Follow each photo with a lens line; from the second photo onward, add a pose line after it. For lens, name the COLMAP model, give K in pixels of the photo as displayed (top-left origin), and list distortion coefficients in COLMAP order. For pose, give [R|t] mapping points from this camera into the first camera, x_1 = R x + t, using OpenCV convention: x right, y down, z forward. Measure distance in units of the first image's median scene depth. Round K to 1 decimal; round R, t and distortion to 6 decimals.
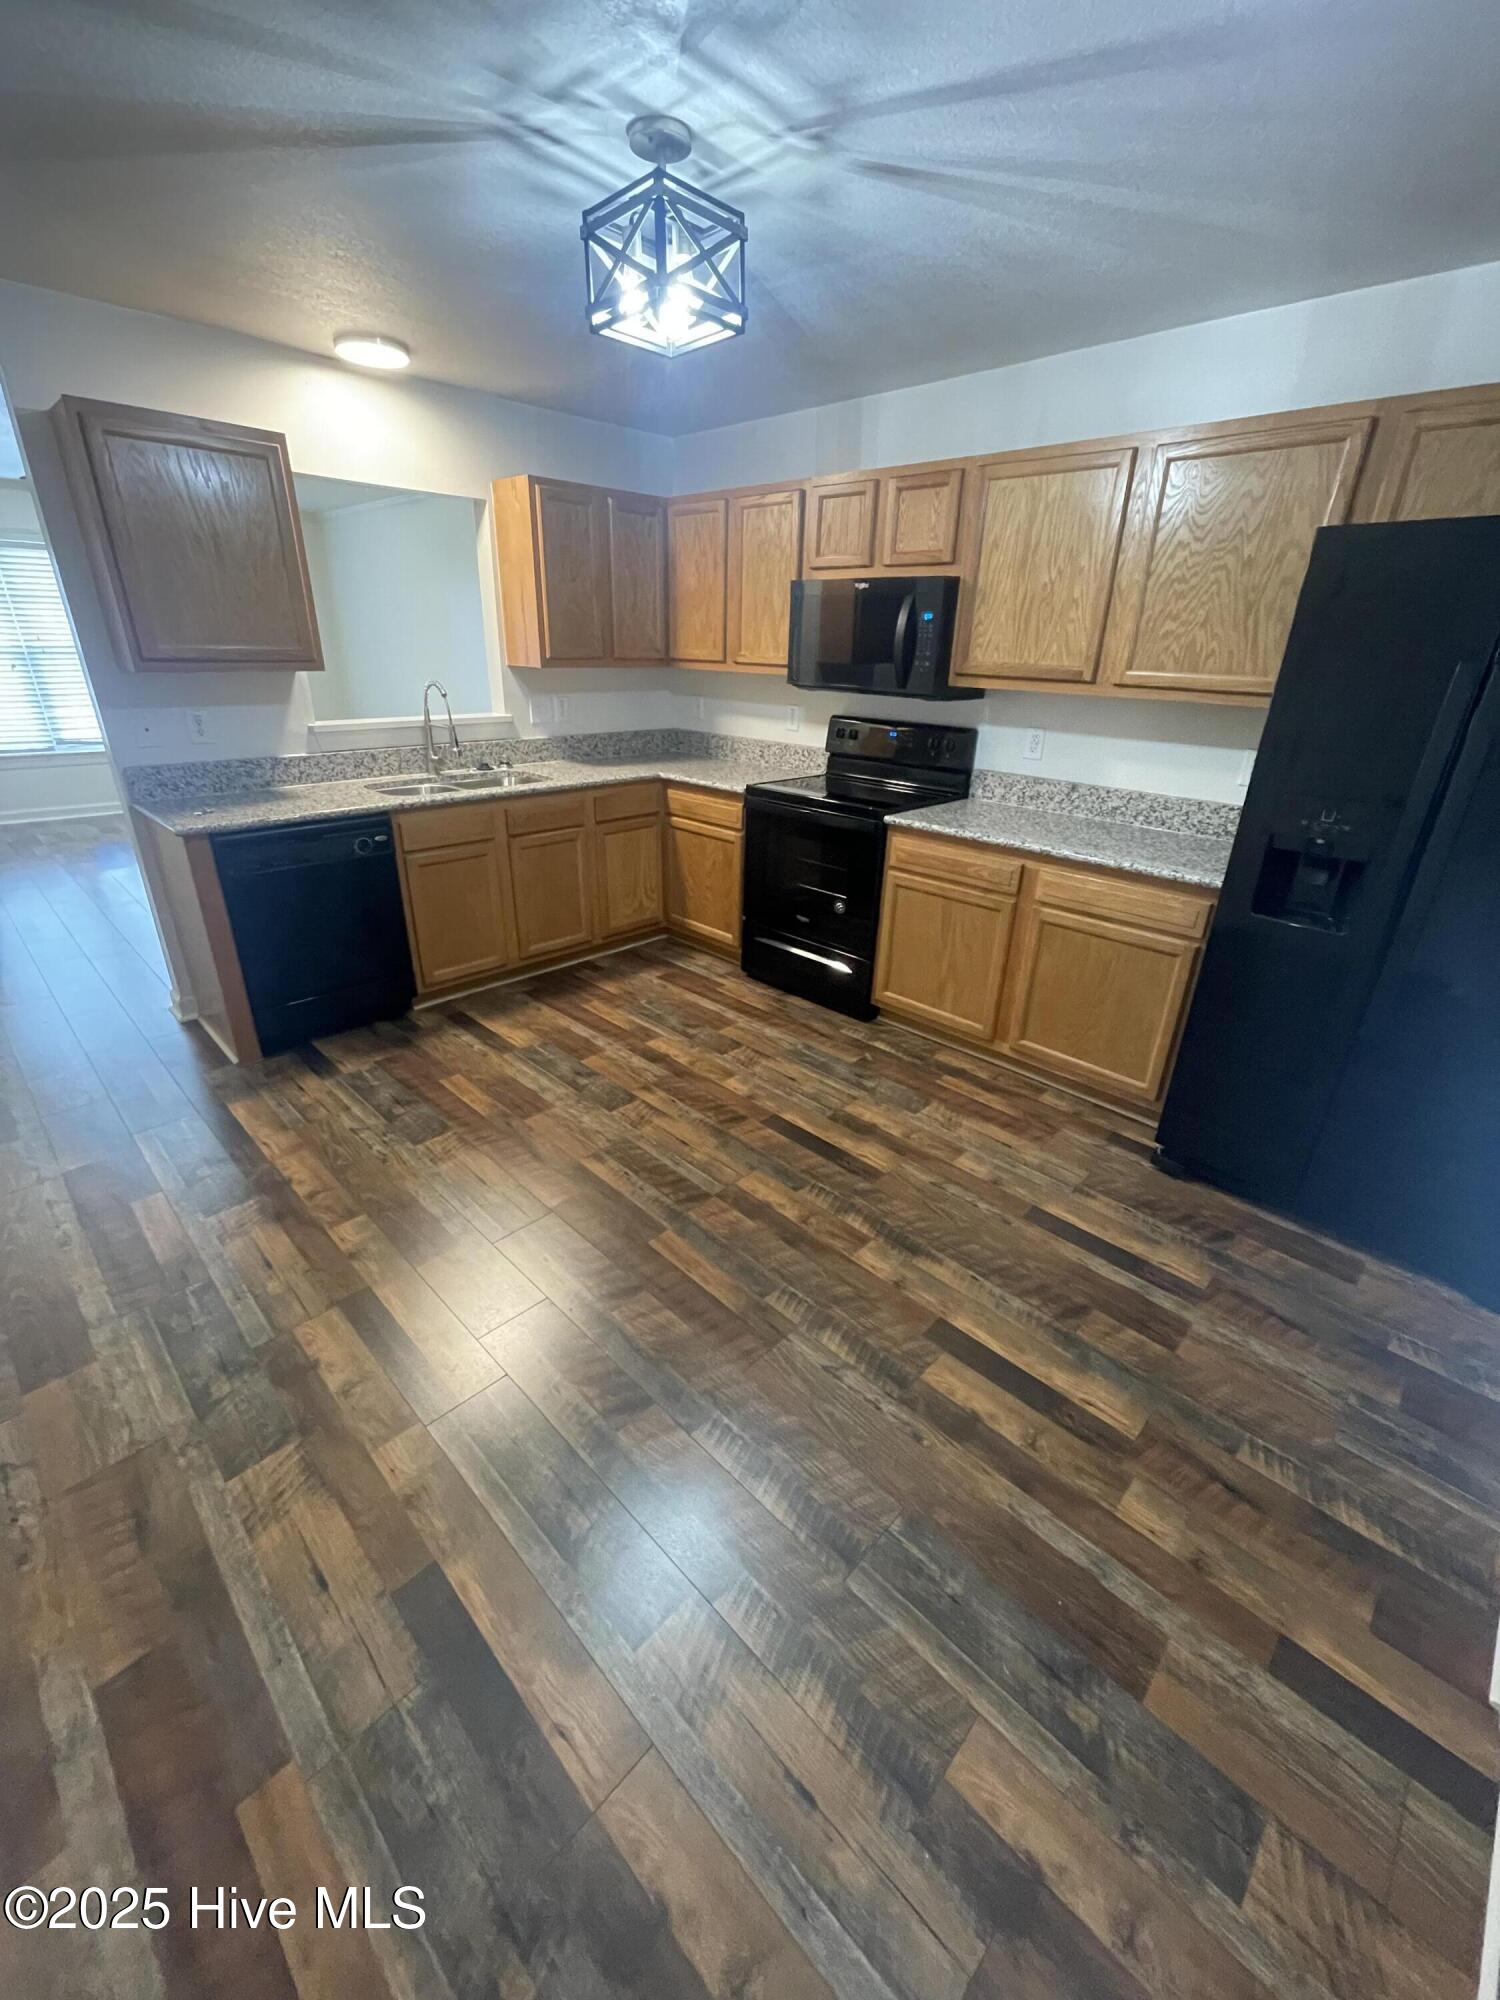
lens RADIAL K [[803.1, 0, 742.6], [0, 803.1, 995.6], [0, 0, 1]] dist [-0.001014, 0.000499]
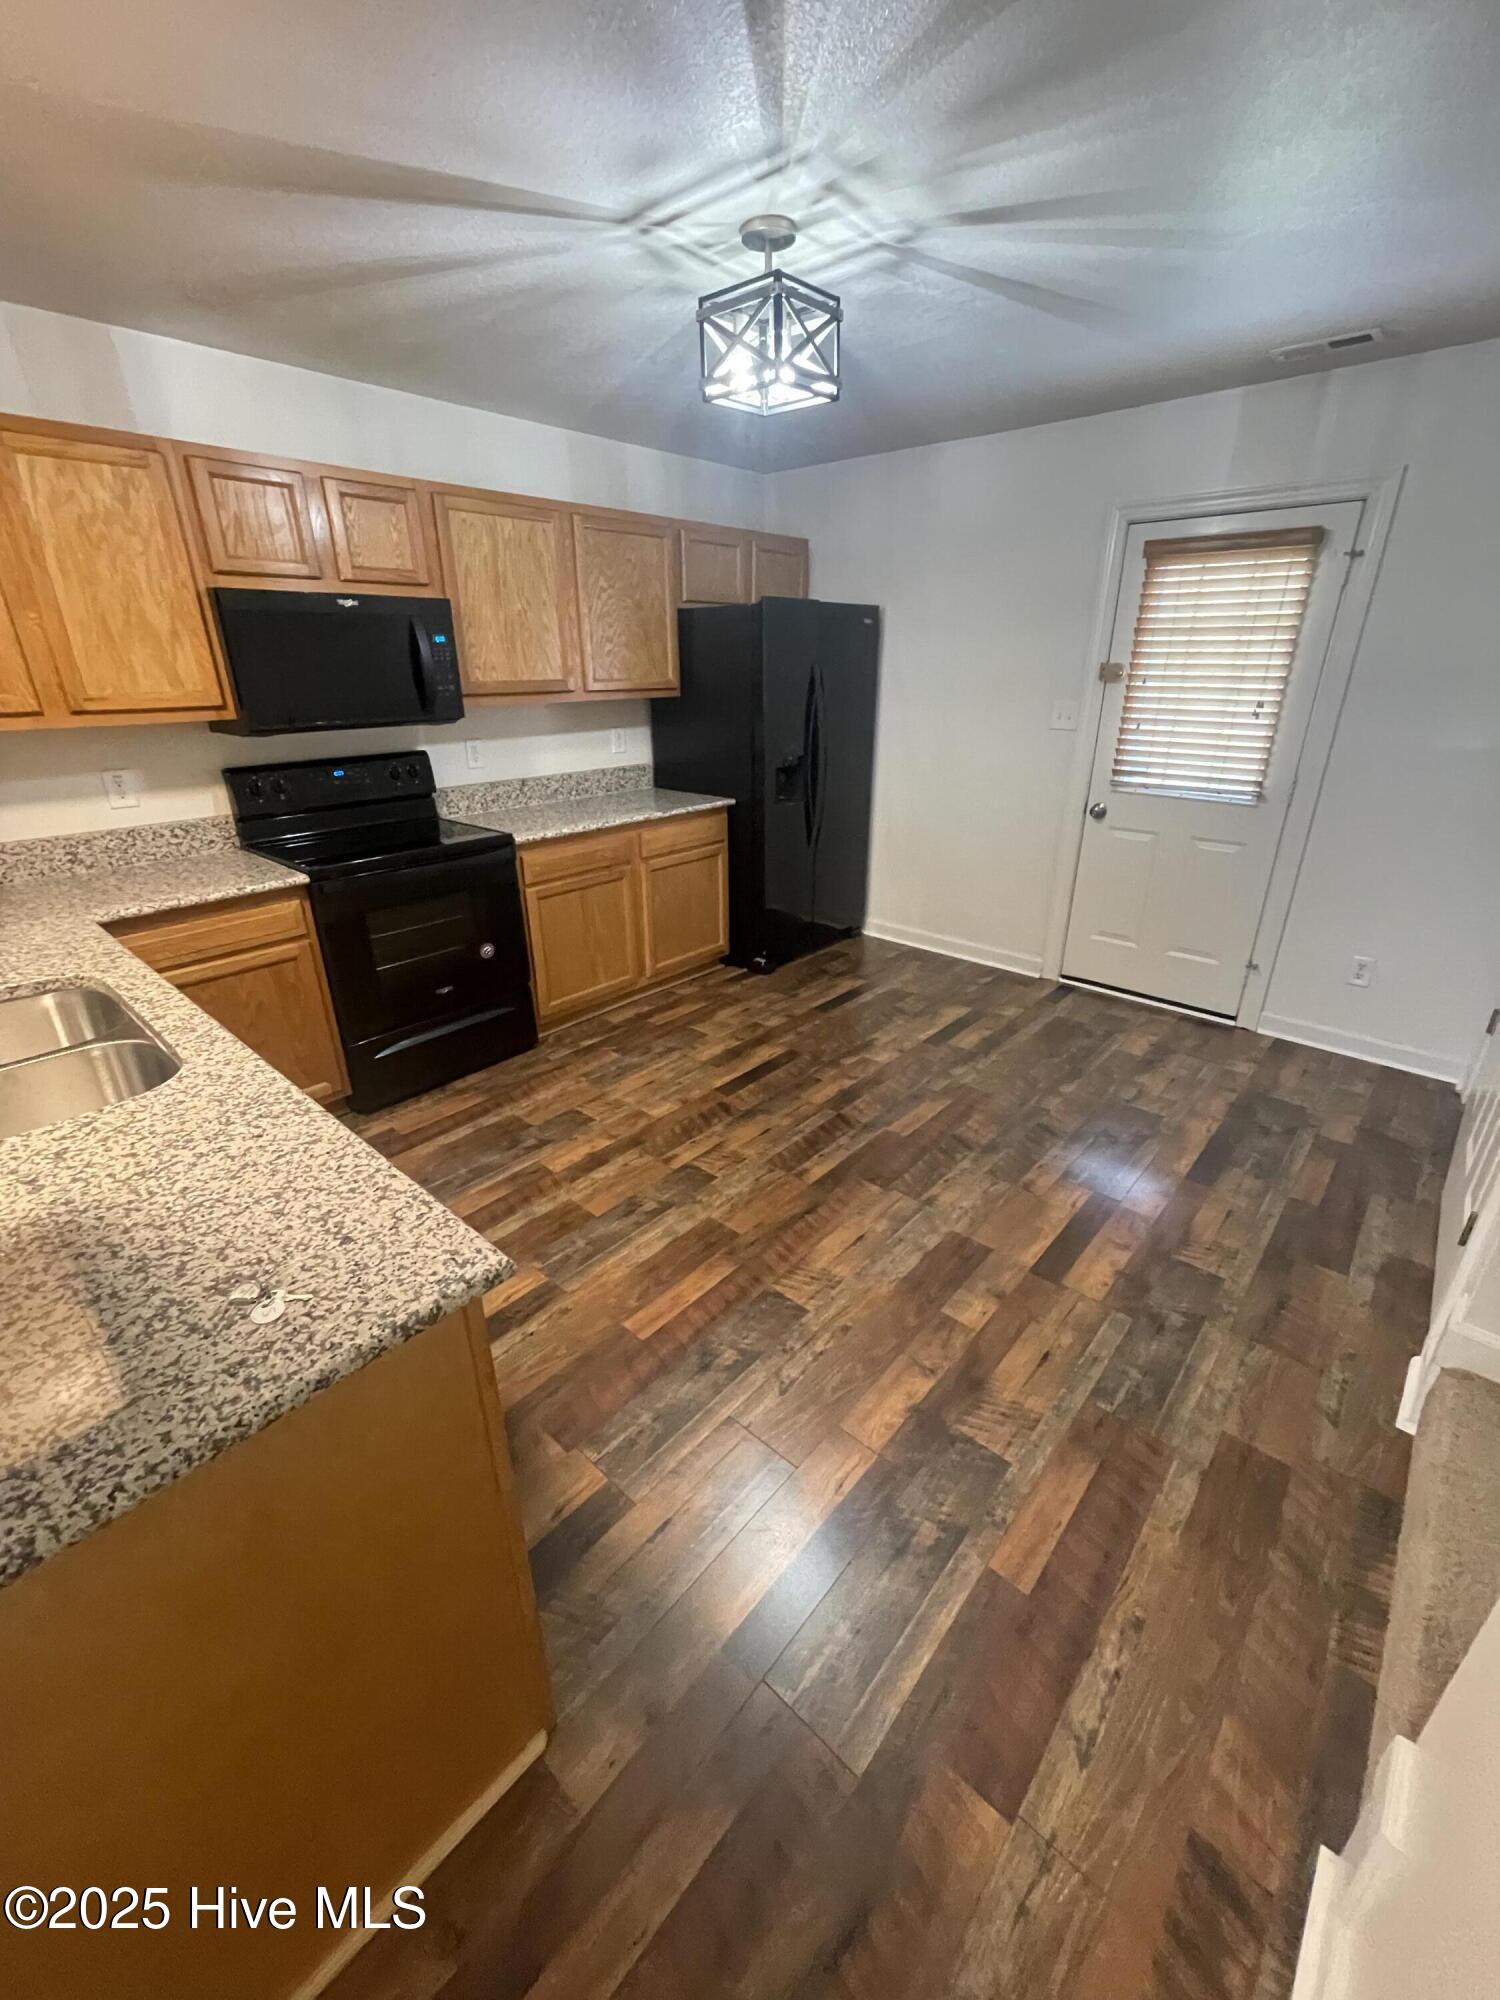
lens RADIAL K [[803.1, 0, 748.8], [0, 803.1, 998.1], [0, 0, 1]] dist [-0.001014, 0.000499]
pose [[-0.046143, -0.413527, 0.909322, -0.915072], [0.408011, 0.823096, 0.395019, -0.373954], [-0.911810, 0.389241, 0.130744, 0.756343]]
